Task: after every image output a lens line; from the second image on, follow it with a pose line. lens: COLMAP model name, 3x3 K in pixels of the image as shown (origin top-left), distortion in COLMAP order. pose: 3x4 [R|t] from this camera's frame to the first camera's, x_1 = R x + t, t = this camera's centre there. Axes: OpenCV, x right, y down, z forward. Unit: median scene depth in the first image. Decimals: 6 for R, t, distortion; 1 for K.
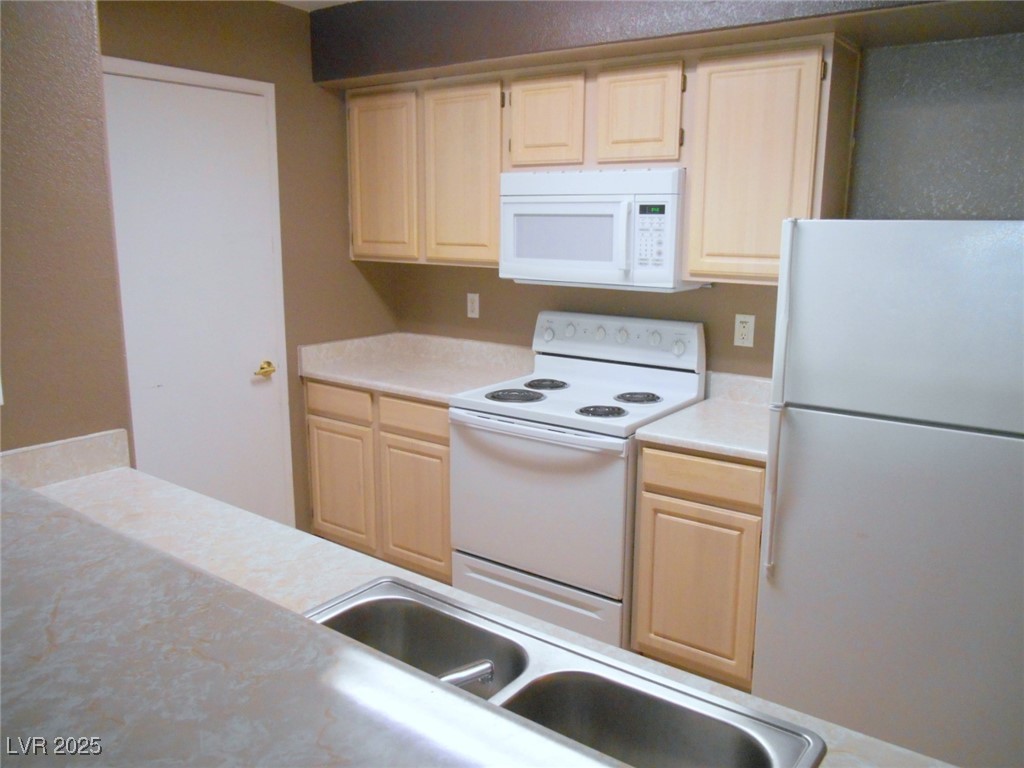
lens RADIAL K [[814.6, 0, 512.0], [0, 814.6, 384.0], [0, 0, 1]] dist [-0.010153, -0.001351]
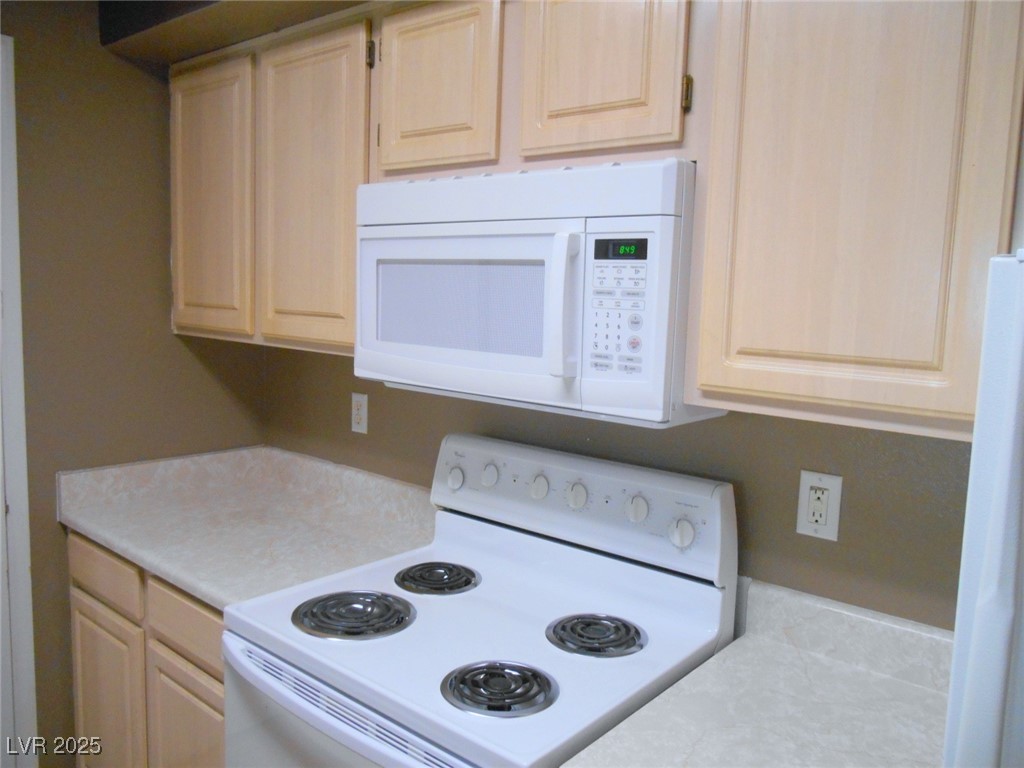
lens RADIAL K [[806.3, 0, 512.0], [0, 806.3, 384.0], [0, 0, 1]] dist [-0.002943, 0.001907]
pose [[0.997324, 0.035769, -0.063759, 0.129261], [-0.041208, 0.995432, -0.086127, -0.087893], [0.060387, 0.088524, 0.994242, 0.498379]]
